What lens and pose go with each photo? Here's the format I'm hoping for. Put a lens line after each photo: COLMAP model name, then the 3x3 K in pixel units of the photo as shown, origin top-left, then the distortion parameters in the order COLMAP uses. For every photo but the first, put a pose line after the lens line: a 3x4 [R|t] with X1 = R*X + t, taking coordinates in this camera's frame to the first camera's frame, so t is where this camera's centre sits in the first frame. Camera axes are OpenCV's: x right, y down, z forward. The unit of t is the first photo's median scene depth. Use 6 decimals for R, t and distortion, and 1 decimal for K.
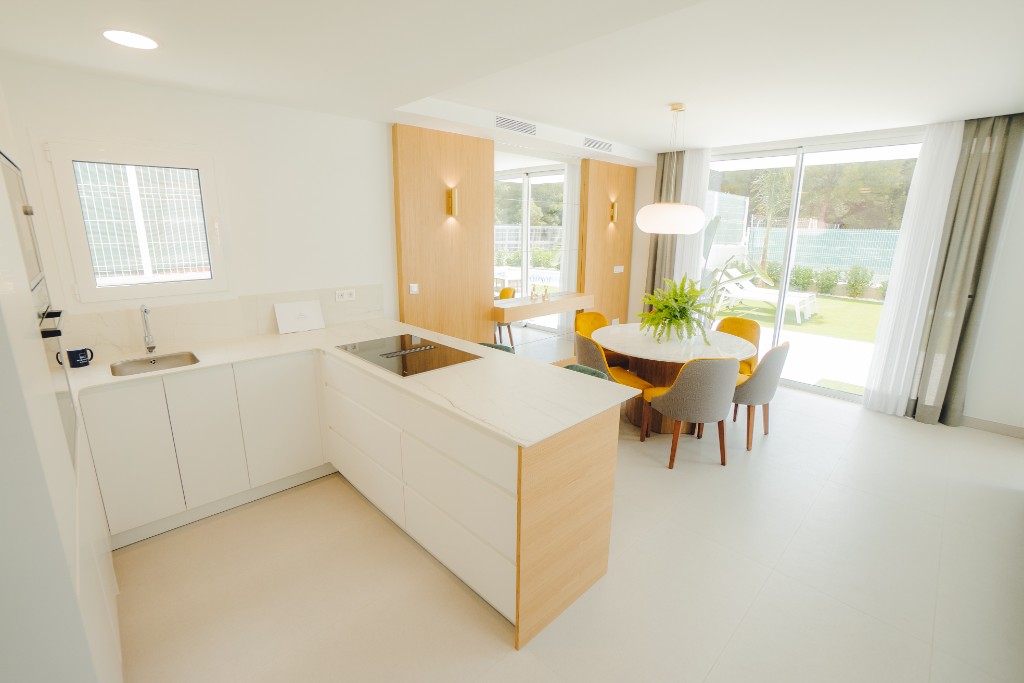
lens RADIAL K [[453.9, 0, 511.2], [0, 453.9, 333.1], [0, 0, 1]] dist [-0.070779, 0.024626]
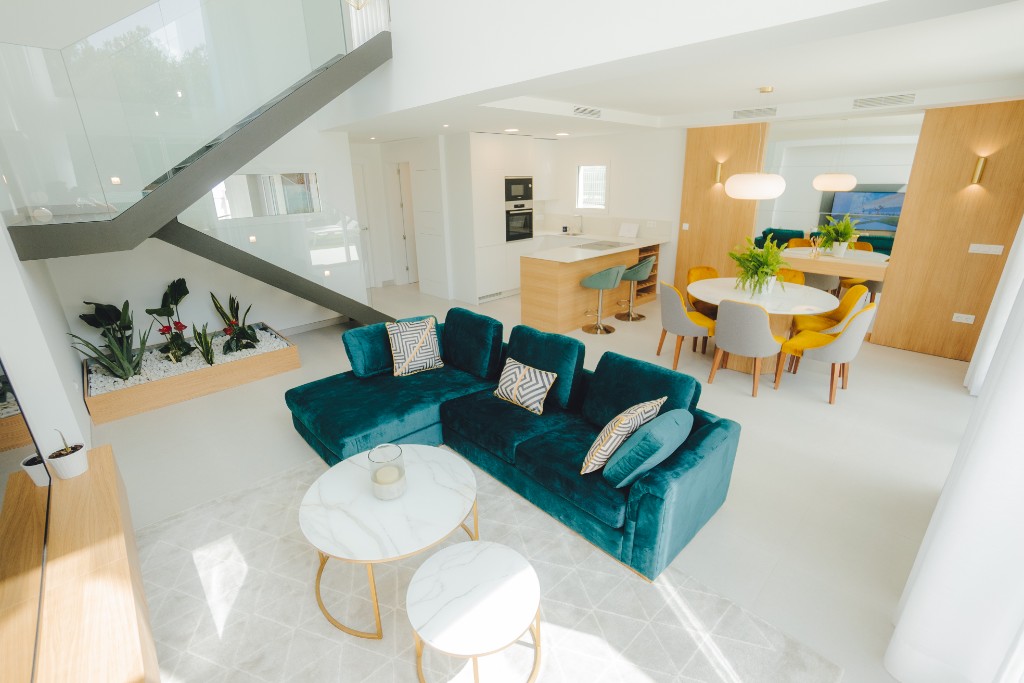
lens RADIAL K [[453.9, 0, 511.2], [0, 453.9, 333.1], [0, 0, 1]] dist [-0.070779, 0.024626]
pose [[-0.017208, 0.308582, -0.951042, 1.473905], [-0.209182, 0.929022, 0.305223, -0.101530], [0.977725, 0.204193, 0.048563, 0.362615]]
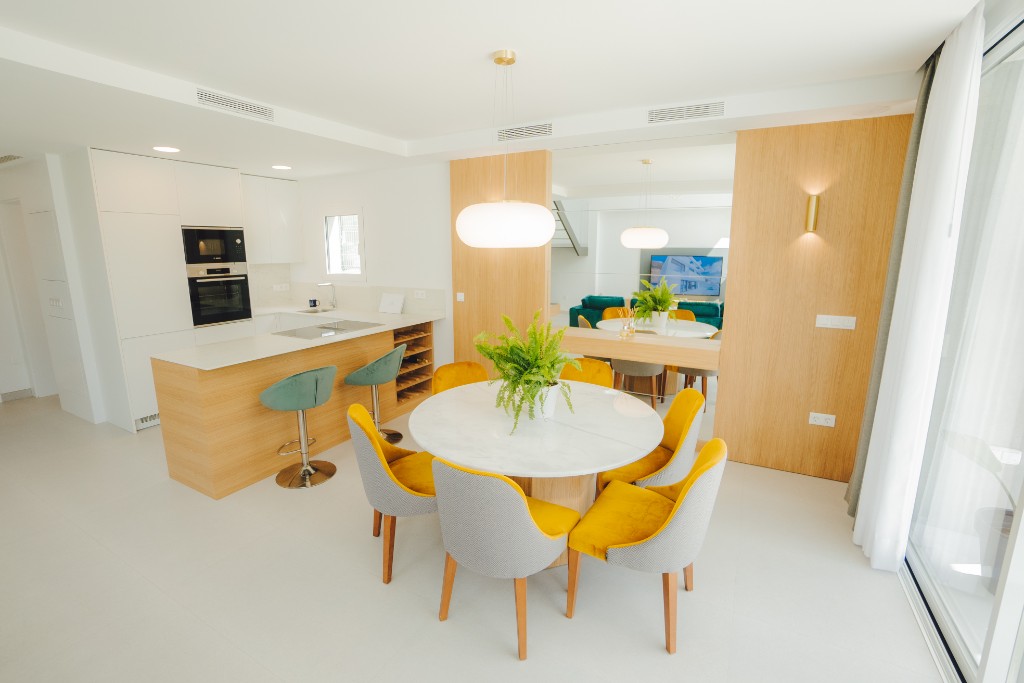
lens RADIAL K [[453.9, 0, 511.2], [0, 453.9, 333.1], [0, 0, 1]] dist [-0.070779, 0.024626]
pose [[0.284703, 0.159283, -0.945290, 0.935897], [-0.215179, 0.971554, 0.098900, -0.150152], [0.934153, 0.175250, 0.310879, 0.761242]]
